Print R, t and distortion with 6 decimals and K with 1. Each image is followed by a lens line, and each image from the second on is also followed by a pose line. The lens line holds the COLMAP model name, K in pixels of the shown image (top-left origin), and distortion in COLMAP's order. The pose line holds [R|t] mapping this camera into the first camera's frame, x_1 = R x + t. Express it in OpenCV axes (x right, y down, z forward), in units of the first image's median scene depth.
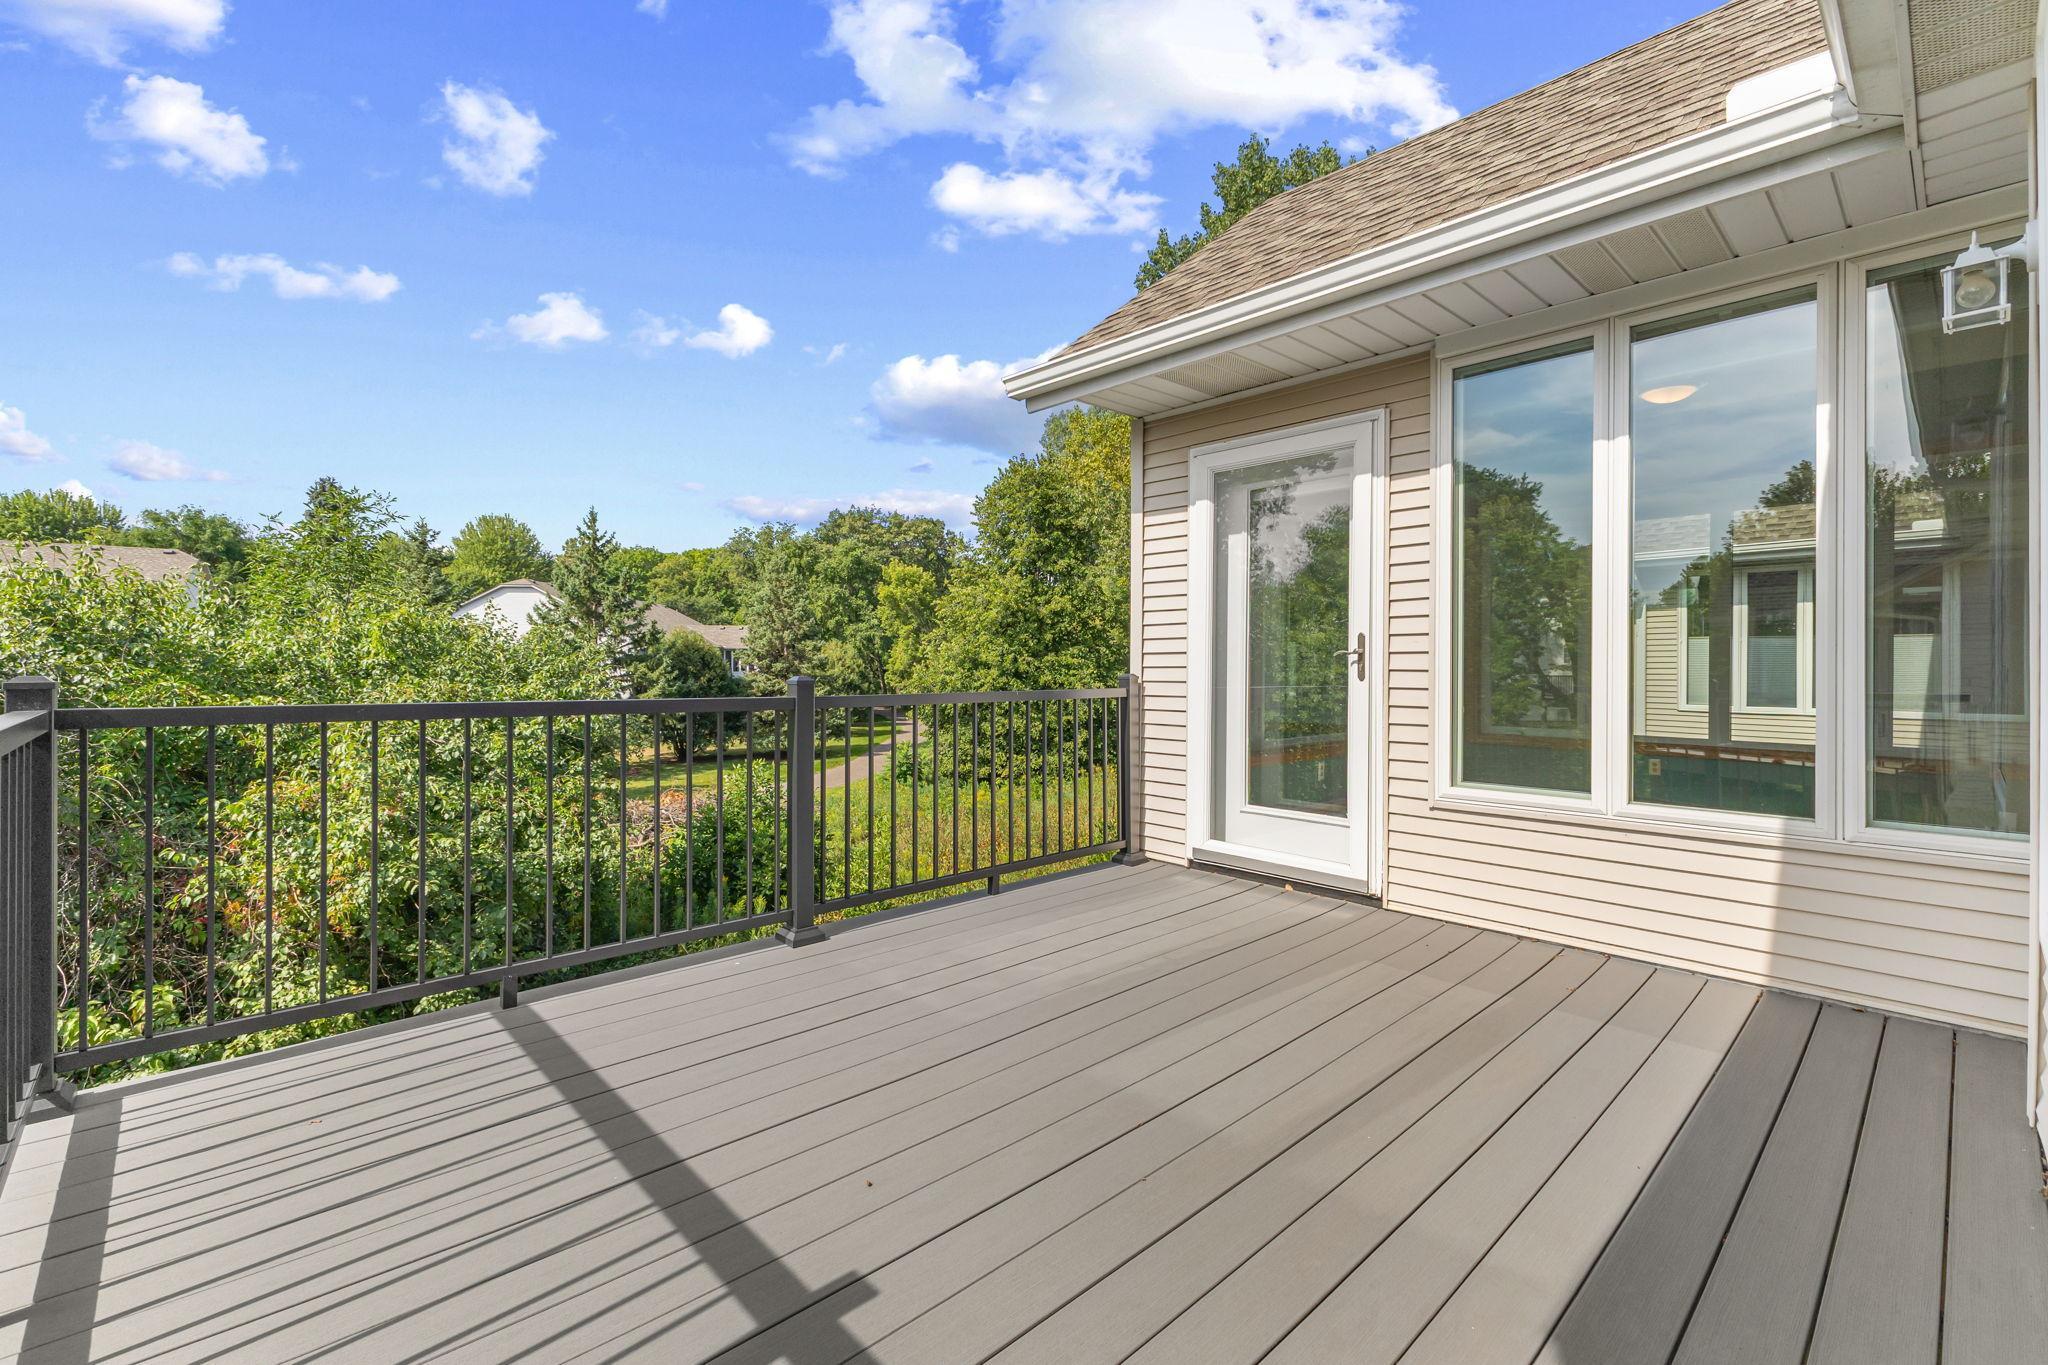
lens RADIAL K [[879.7, 0, 1022.9], [0, 879.7, 668.9], [0, 0, 1]] dist [0.006656, 0.000299]
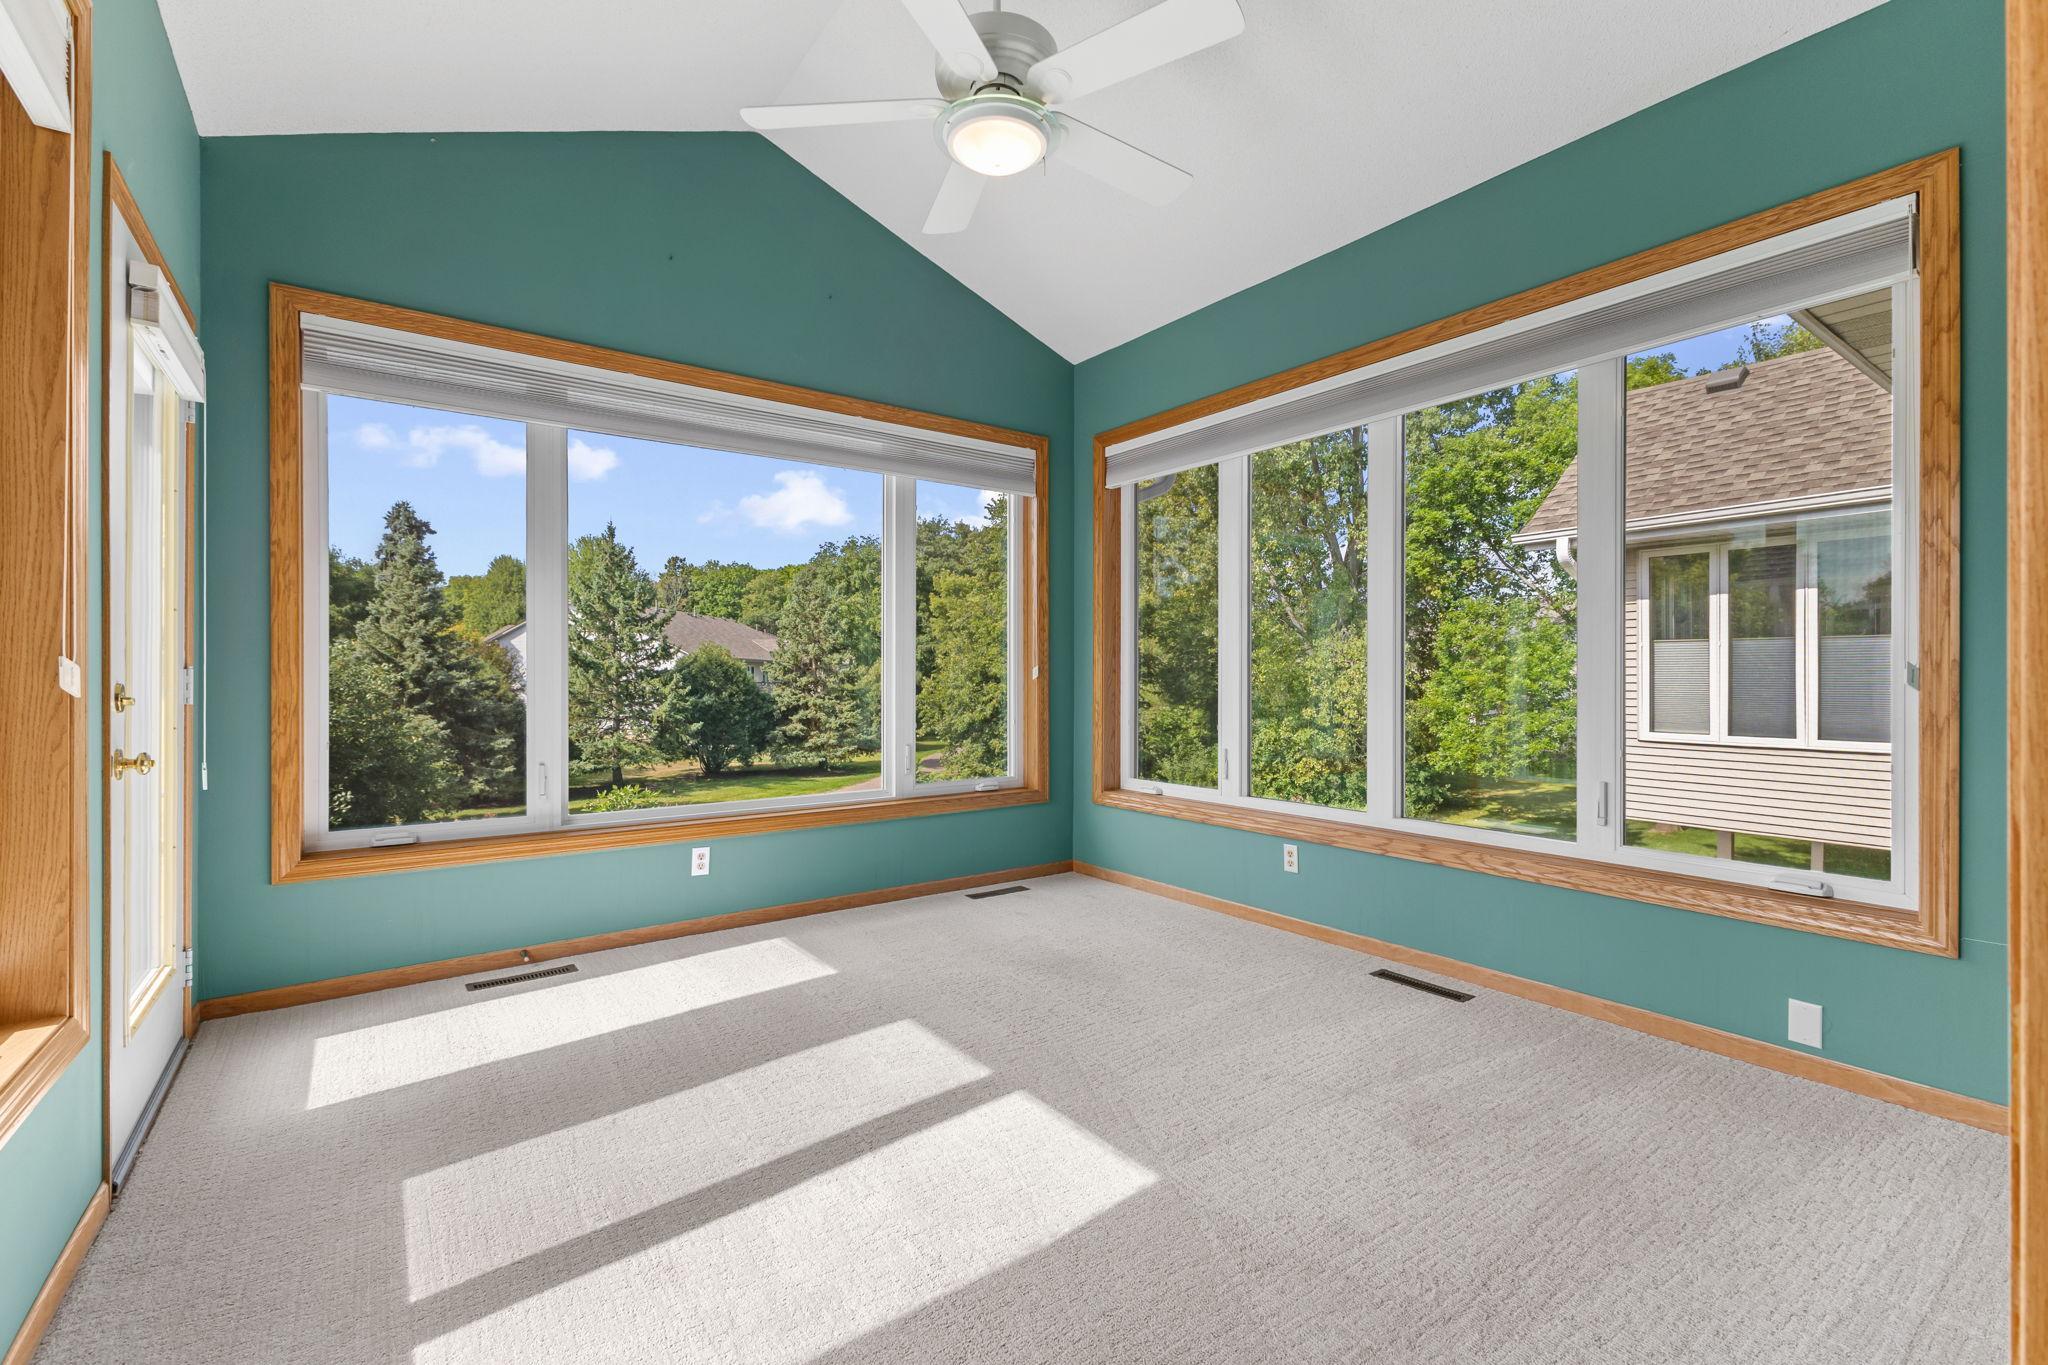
lens RADIAL K [[879.7, 0, 1032.5], [0, 879.7, 679.6], [0, 0, 1]] dist [0.006656, 0.000299]
pose [[0.991706, -0.004078, -0.128465, 0.099793], [0.003914, 0.999991, -0.001533, -0.001230], [0.128471, 0.001017, 0.991713, 0.062314]]
